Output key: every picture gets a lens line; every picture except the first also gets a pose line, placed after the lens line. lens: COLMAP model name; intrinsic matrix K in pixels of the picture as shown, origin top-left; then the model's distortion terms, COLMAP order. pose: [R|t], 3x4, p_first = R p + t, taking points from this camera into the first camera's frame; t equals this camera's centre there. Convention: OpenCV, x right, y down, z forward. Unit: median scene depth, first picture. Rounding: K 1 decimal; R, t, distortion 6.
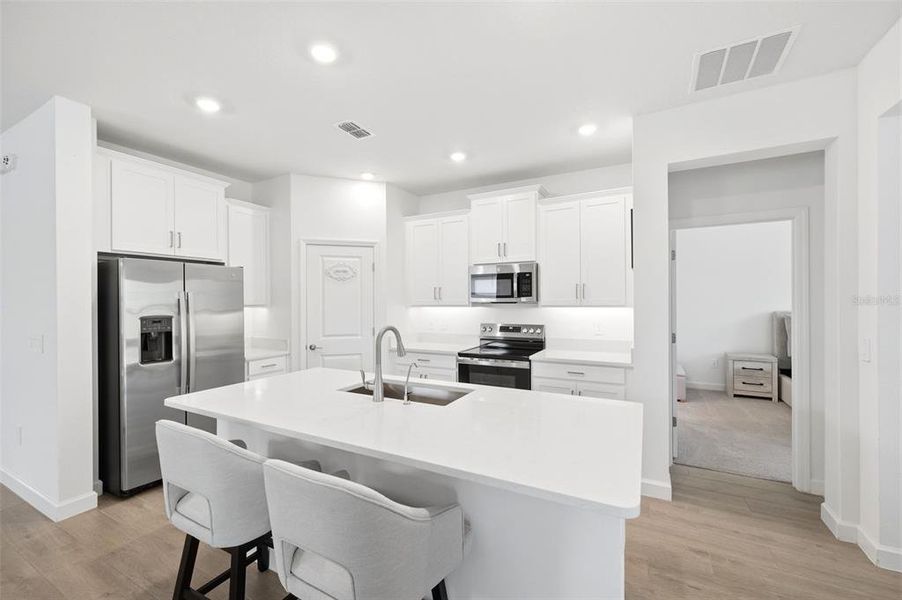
lens RADIAL K [[368.2, 0, 451.6], [0, 368.2, 303.8], [0, 0, 1]] dist [0.000772, -0.000083]
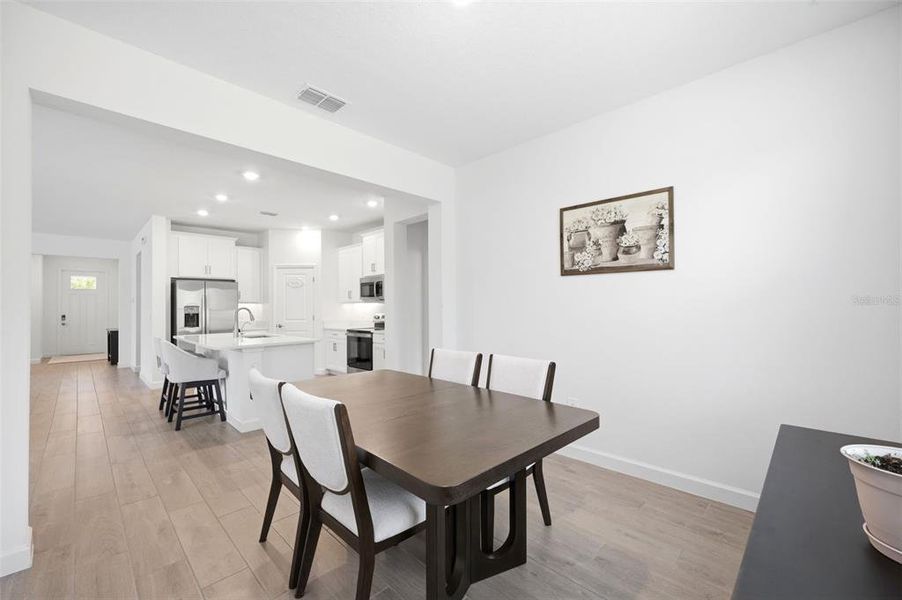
lens RADIAL K [[368.2, 0, 450.3], [0, 368.2, 303.0], [0, 0, 1]] dist [0.000772, -0.000083]
pose [[0.955241, -0.004079, -0.295799, 0.978961], [0.000041, 0.999907, -0.013654, 0.034428], [0.295827, 0.013031, 0.955153, -0.476652]]
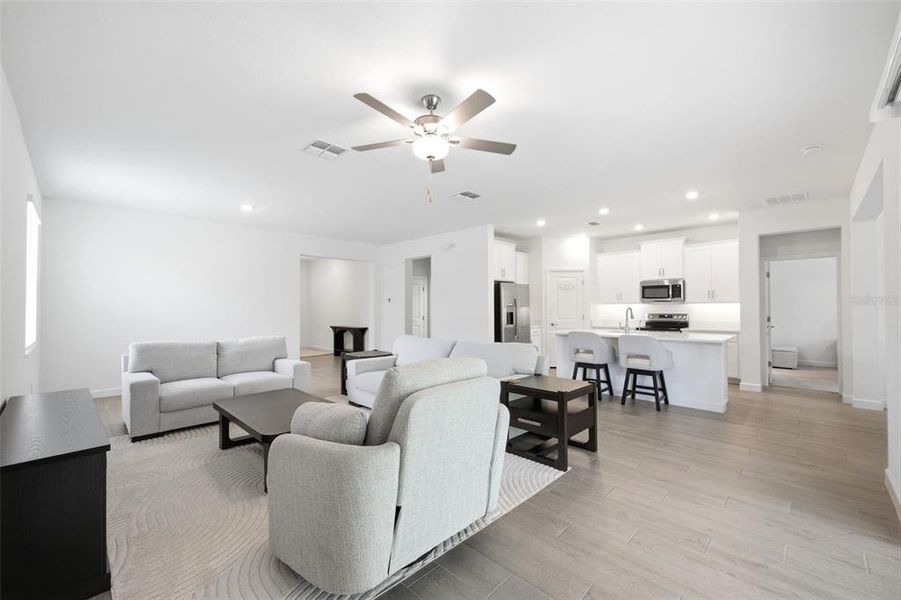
lens RADIAL K [[367.8, 0, 450.9], [0, 367.8, 302.8], [0, 0, 1]] dist [0.000772, -0.000083]
pose [[0.959742, 0.000255, -0.280881, -0.362368], [-0.005819, 0.999803, -0.018974, 0.046913], [0.280821, 0.019845, 0.959555, -1.068338]]
